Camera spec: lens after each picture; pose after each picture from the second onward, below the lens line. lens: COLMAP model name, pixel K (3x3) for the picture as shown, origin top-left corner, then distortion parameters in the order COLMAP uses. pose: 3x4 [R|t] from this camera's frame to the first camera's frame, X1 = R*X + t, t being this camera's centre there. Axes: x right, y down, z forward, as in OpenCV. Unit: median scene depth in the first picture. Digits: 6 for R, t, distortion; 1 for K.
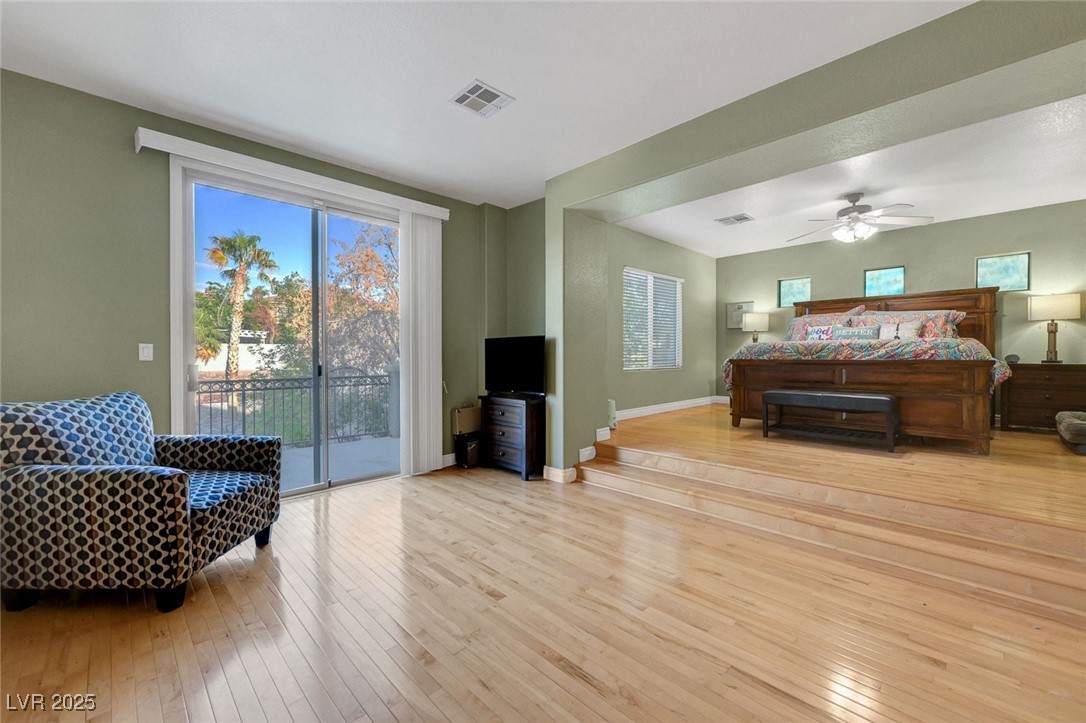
lens RADIAL K [[437.8, 0, 556.9], [0, 437.8, 358.8], [0, 0, 1]] dist [-0.000694, 0.000282]
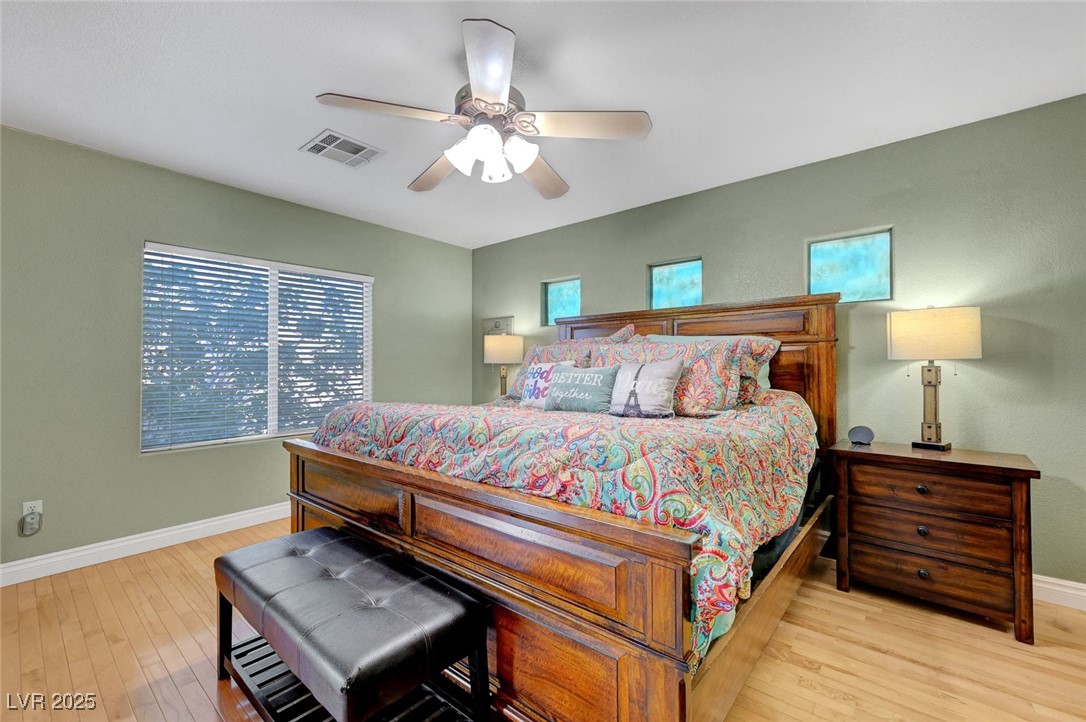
lens RADIAL K [[441.4, 0, 542.9], [0, 441.4, 356.5], [0, 0, 1]] dist [0.000531, 0.000202]
pose [[0.996596, 0.001749, 0.082422, 0.599337], [0.001073, 0.999415, -0.034177, -0.069180], [-0.082433, 0.034149, 0.996011, 0.493937]]
